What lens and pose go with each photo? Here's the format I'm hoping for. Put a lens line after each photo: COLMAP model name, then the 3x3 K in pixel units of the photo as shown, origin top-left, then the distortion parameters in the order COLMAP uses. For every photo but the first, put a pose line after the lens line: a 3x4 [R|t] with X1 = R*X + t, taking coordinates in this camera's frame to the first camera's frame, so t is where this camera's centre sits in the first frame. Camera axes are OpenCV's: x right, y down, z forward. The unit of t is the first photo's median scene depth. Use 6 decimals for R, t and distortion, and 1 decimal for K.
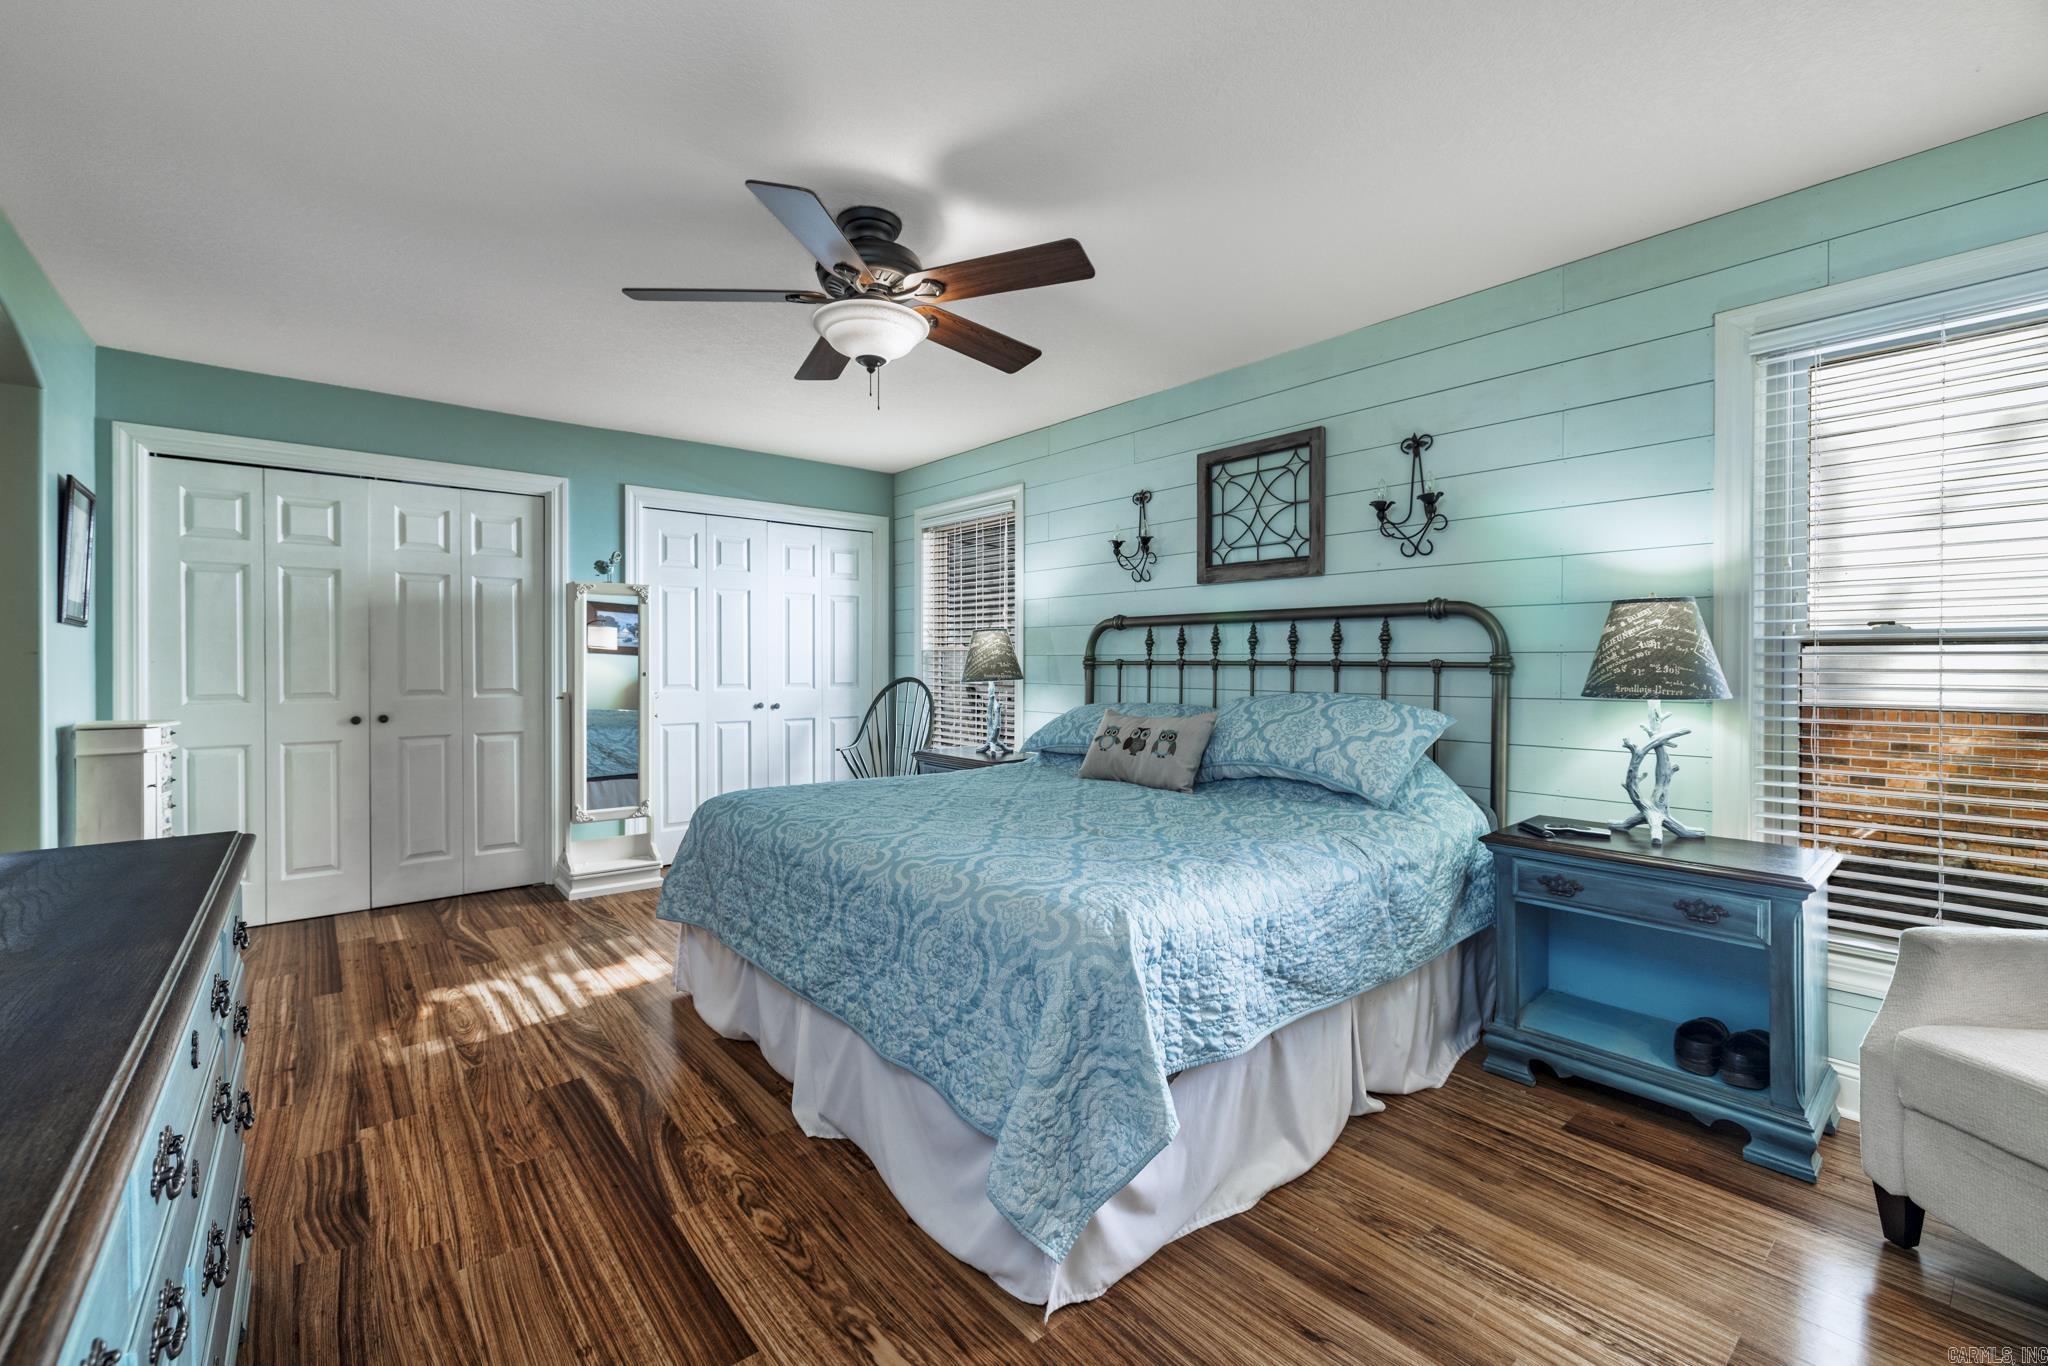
lens RADIAL K [[860.0, 0, 995.8], [0, 860.0, 672.3], [0, 0, 1]] dist [0.001916, 0.000510]
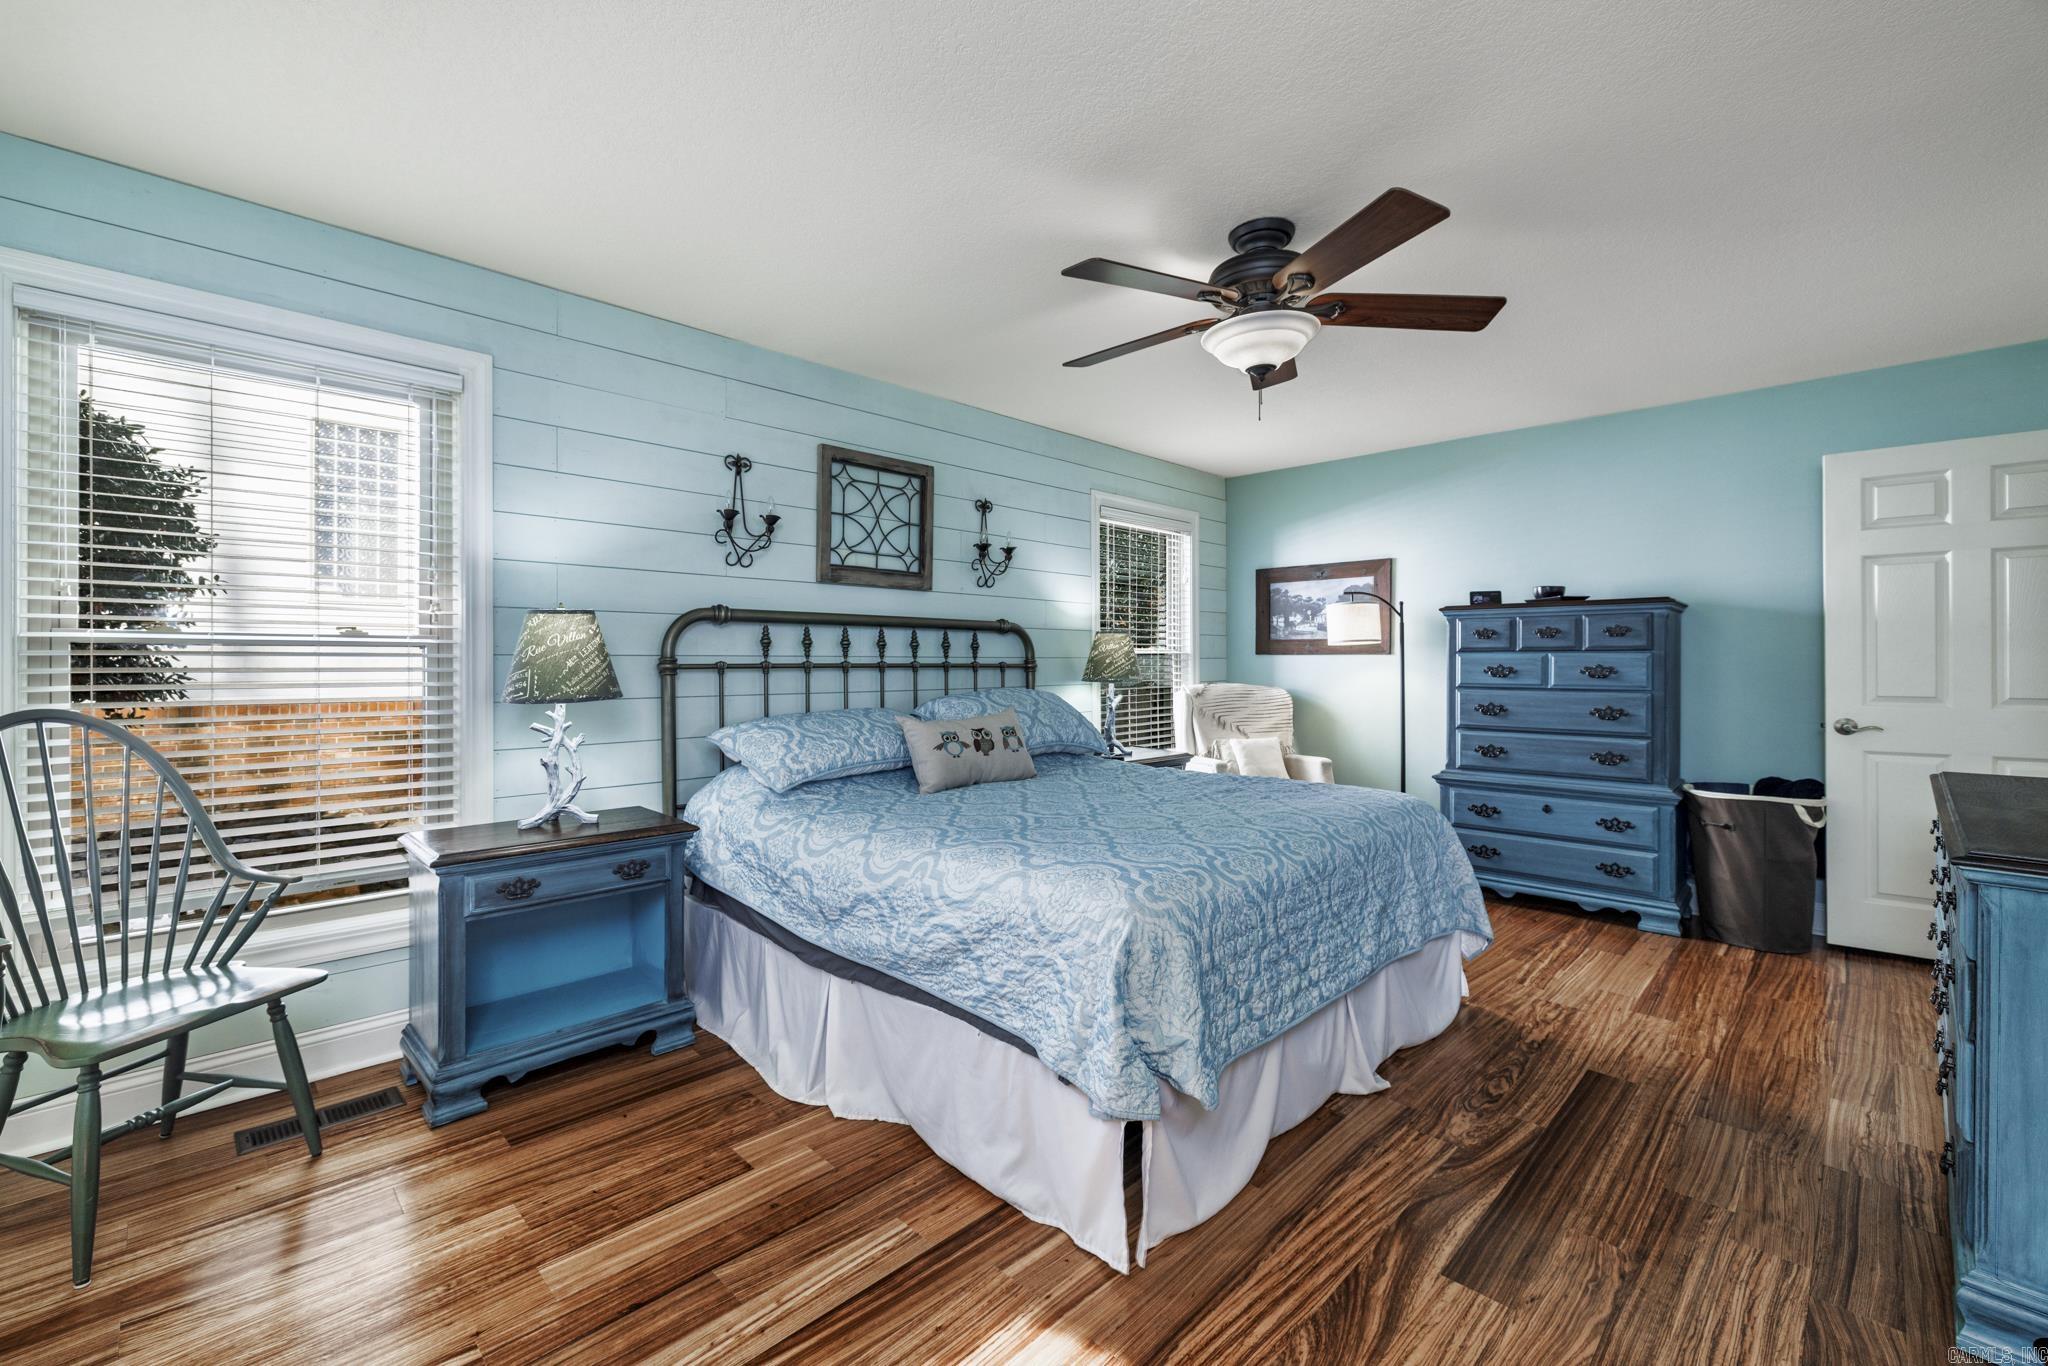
lens RADIAL K [[860.0, 0, 995.8], [0, 860.0, 672.3], [0, 0, 1]] dist [0.001916, 0.000510]
pose [[-0.092046, -0.013261, 0.995666, -0.766130], [0.012854, 0.999812, 0.014505, -0.015937], [-0.995672, 0.014133, -0.091858, 0.958191]]
